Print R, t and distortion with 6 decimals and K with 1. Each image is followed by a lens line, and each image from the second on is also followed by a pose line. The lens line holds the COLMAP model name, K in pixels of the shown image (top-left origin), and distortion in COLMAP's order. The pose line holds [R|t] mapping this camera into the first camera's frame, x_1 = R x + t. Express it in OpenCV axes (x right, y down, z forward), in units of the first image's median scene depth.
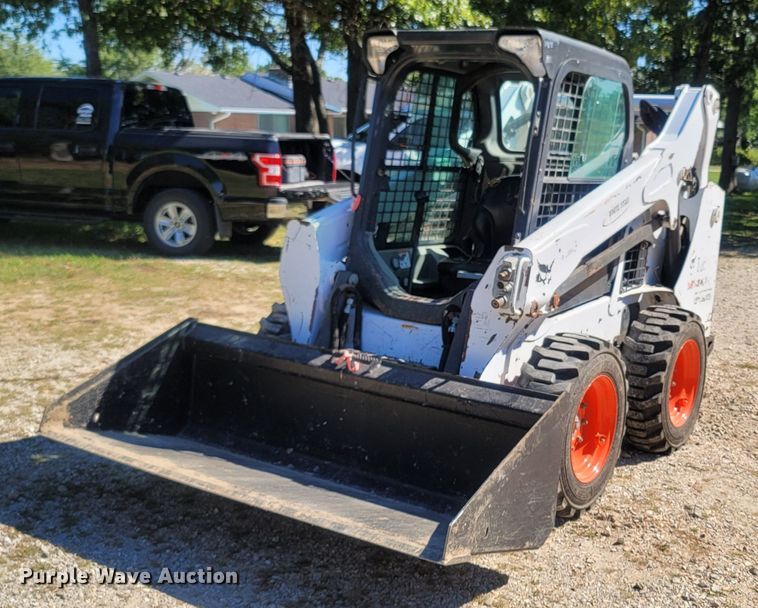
lens RADIAL K [[986.5, 0, 379.0], [0, 986.5, 304.0], [0, 0, 1]] dist [0.011314, 0.030291]
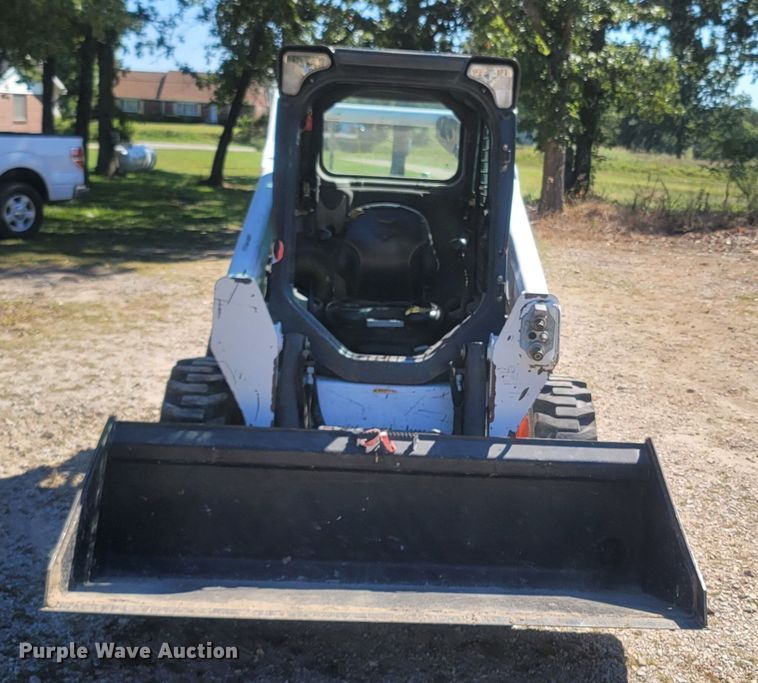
lens RADIAL K [[1206.0, 0, 378.8], [0, 1206.0, 328.0], [0, 0, 1]] dist [0.006851, 0.057757]
pose [[0.804219, -0.102162, 0.585487, -0.634290], [0.089901, 0.994691, 0.050077, -0.092267], [-0.587494, 0.012363, 0.809134, 0.149152]]
